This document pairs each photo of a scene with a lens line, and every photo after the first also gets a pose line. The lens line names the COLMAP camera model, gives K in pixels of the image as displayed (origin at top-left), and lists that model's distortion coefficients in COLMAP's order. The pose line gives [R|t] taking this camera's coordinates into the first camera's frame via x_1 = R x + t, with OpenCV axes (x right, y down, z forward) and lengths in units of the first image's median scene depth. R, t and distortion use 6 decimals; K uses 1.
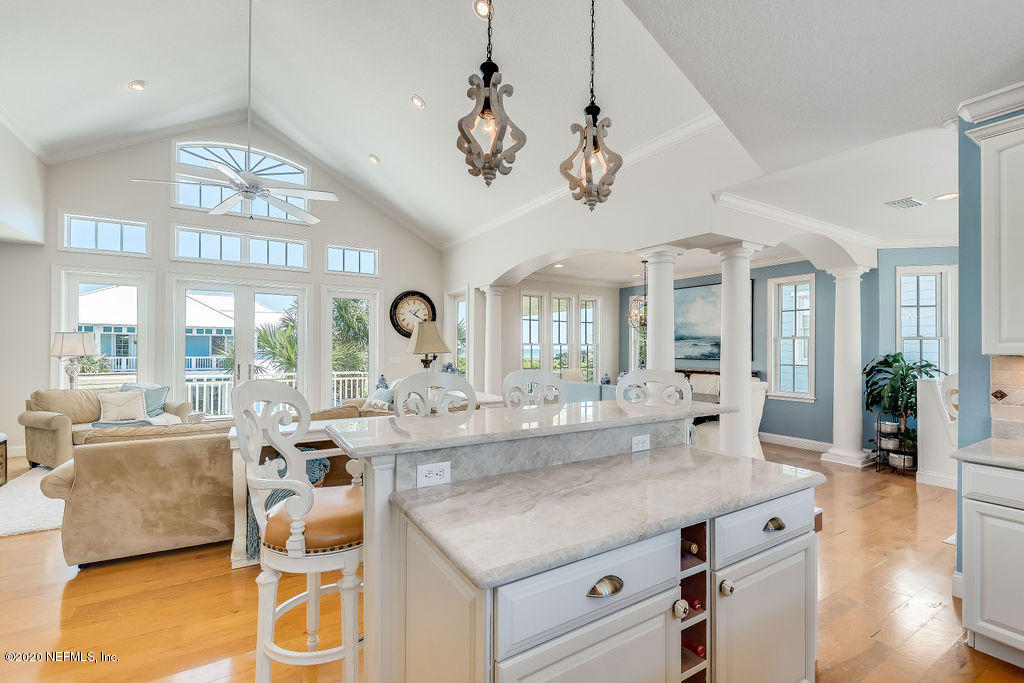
lens RADIAL K [[442.6, 0, 511.4], [0, 442.6, 345.9], [0, 0, 1]] dist [0.003956, -0.000071]
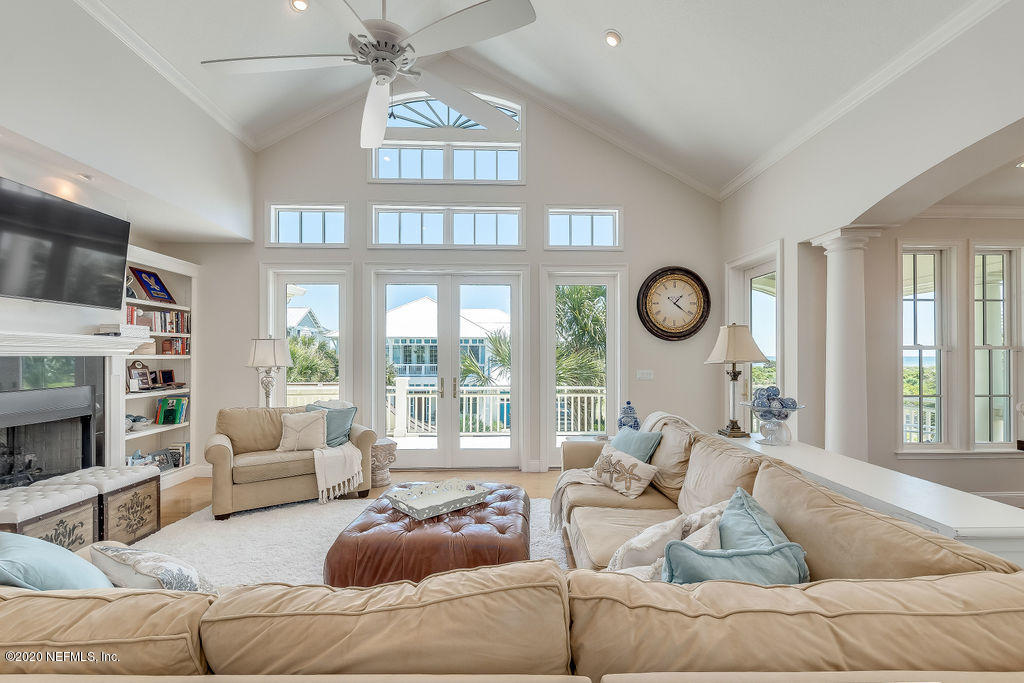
lens RADIAL K [[460.2, 0, 514.0], [0, 460.2, 350.6], [0, 0, 1]] dist [0.004042, 0.000183]
pose [[0.871679, -0.009073, -0.489994, -0.108845], [0.005825, 0.999950, -0.008153, 0.001137], [0.490043, 0.004252, 0.871688, 0.343945]]
